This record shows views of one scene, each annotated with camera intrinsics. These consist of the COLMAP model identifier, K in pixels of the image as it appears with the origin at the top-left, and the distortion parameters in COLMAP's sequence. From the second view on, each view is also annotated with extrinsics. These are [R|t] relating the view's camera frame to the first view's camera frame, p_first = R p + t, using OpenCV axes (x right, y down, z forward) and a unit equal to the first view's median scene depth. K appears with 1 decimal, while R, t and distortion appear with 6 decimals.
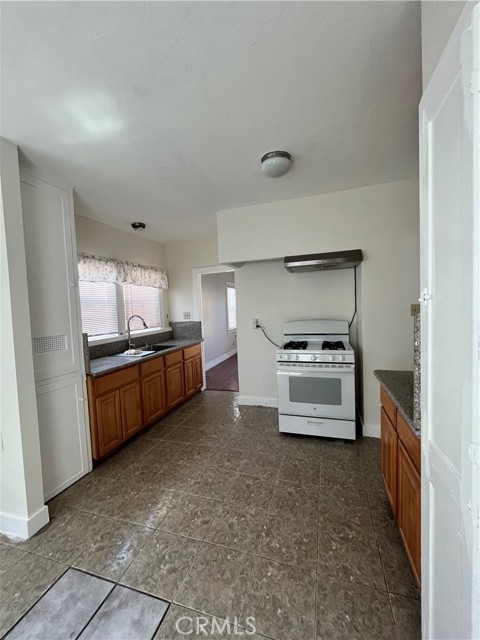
lens RADIAL K [[257.8, 0, 240.0], [0, 257.8, 320.0], [0, 0, 1]] dist [-0.001362, -0.000111]
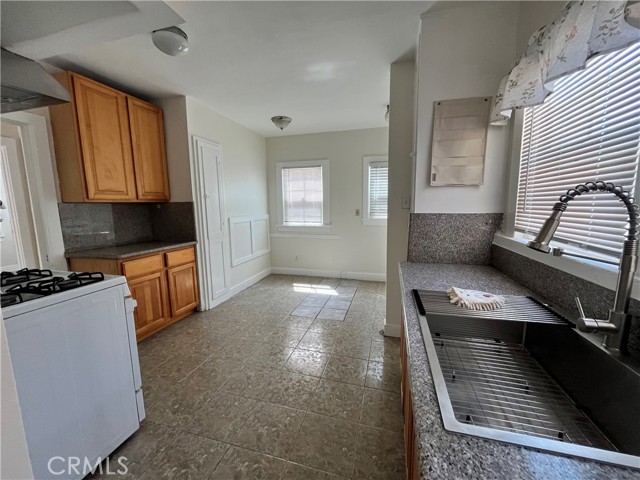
lens RADIAL K [[257.8, 0, 319.3], [0, 257.8, 240.3], [0, 0, 1]] dist [-0.001362, -0.000111]
pose [[-0.997458, 0.060808, -0.037142, -0.217180], [0.052481, 0.979539, 0.194289, -0.030229], [0.048196, 0.191846, -0.980241, 1.425081]]
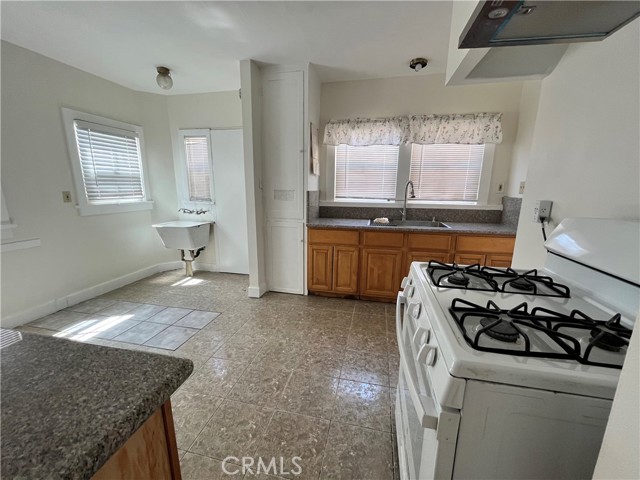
lens RADIAL K [[257.8, 0, 319.3], [0, 257.8, 240.3], [0, 0, 1]] dist [-0.001362, -0.000111]
pose [[0.095582, 0.248963, -0.963785, 0.531617], [-0.067207, 0.967623, 0.243289, -0.020381], [0.993150, 0.041519, 0.109220, 0.739260]]
